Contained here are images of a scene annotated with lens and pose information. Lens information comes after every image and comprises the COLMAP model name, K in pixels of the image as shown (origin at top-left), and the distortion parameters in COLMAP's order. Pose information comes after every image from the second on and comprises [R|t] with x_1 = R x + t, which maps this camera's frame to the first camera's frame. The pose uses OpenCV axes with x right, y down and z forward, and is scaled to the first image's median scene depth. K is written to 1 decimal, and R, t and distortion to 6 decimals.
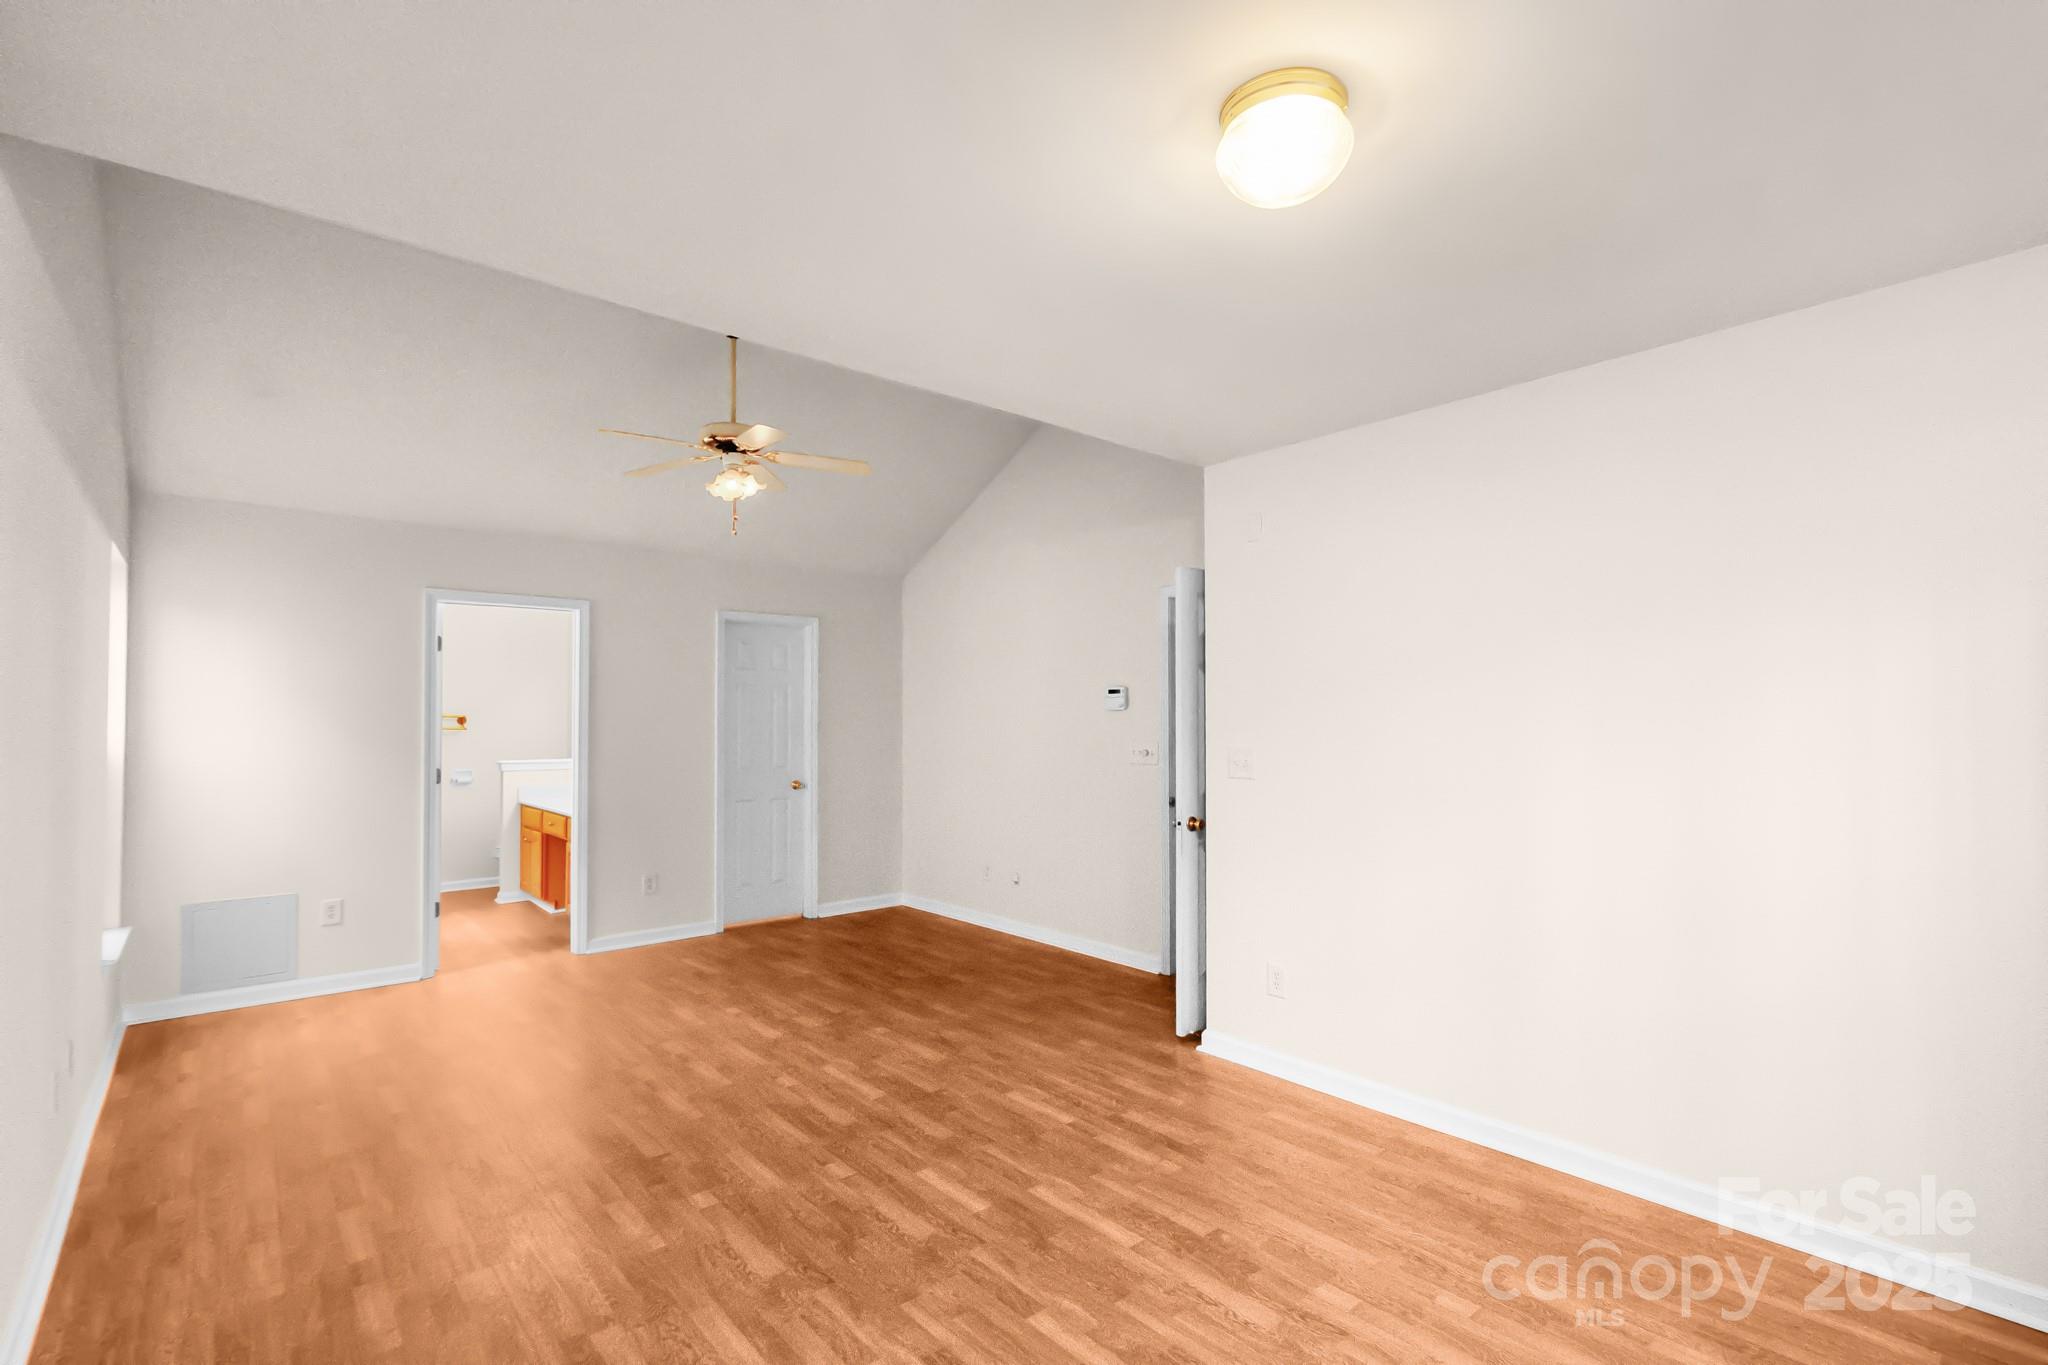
lens RADIAL K [[924.6, 0, 1024.1], [0, 924.6, 690.4], [0, 0, 1]] dist [-0.000788, -0.000584]
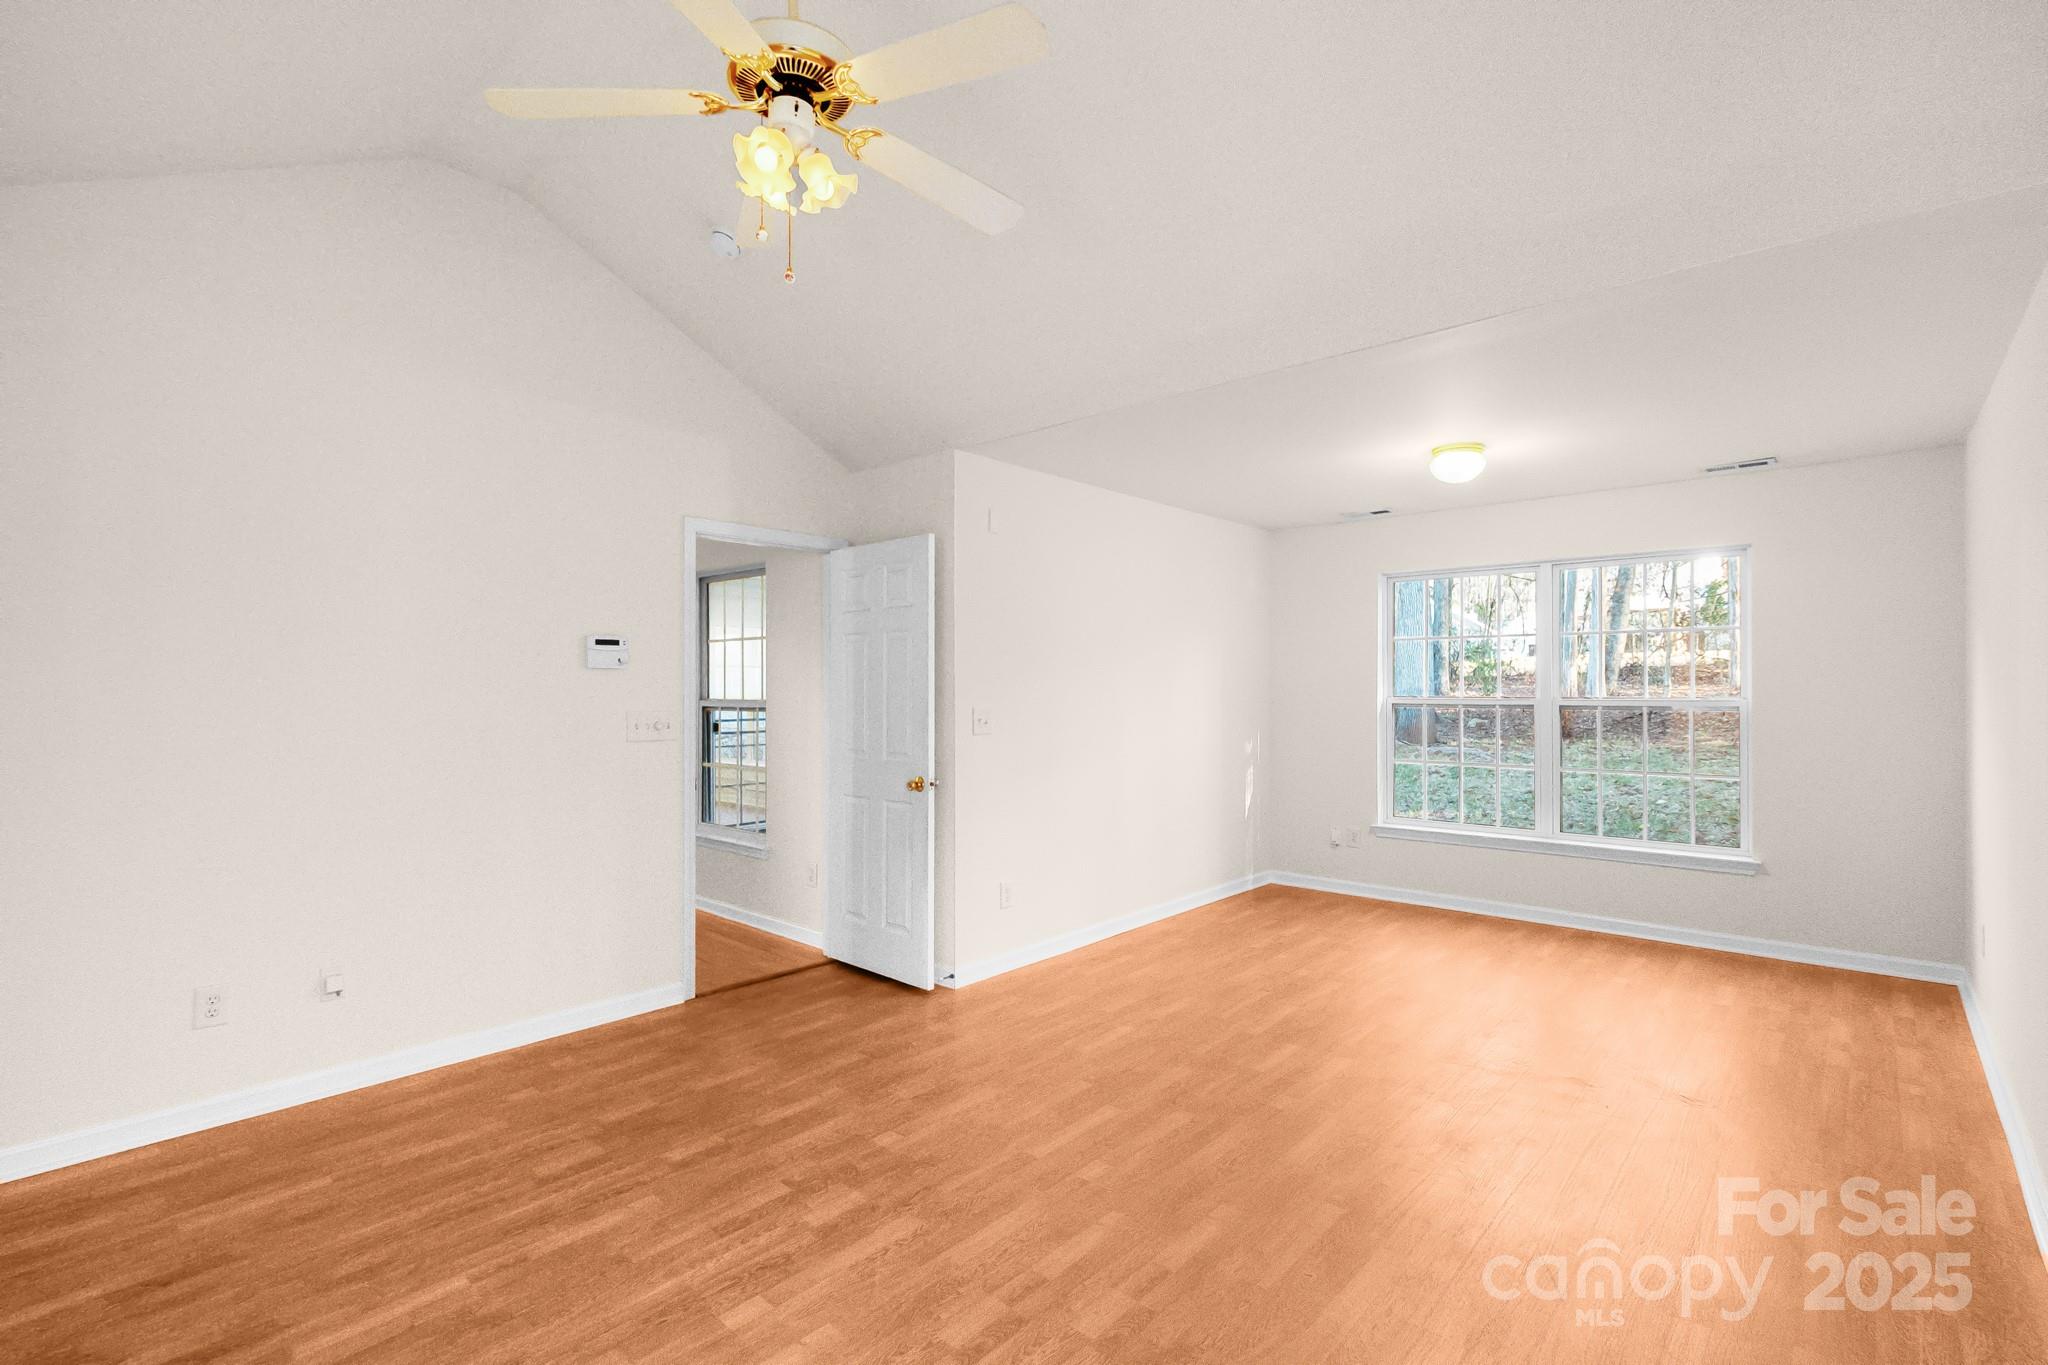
lens RADIAL K [[937.9, 0, 1036.0], [0, 937.9, 684.8], [0, 0, 1]] dist [-0.000550, -0.000348]
pose [[-0.138541, 0.006190, 0.990337, -0.800524], [-0.031761, 0.999438, -0.010690, 0.036664], [-0.989847, -0.032935, -0.138267, 0.937164]]
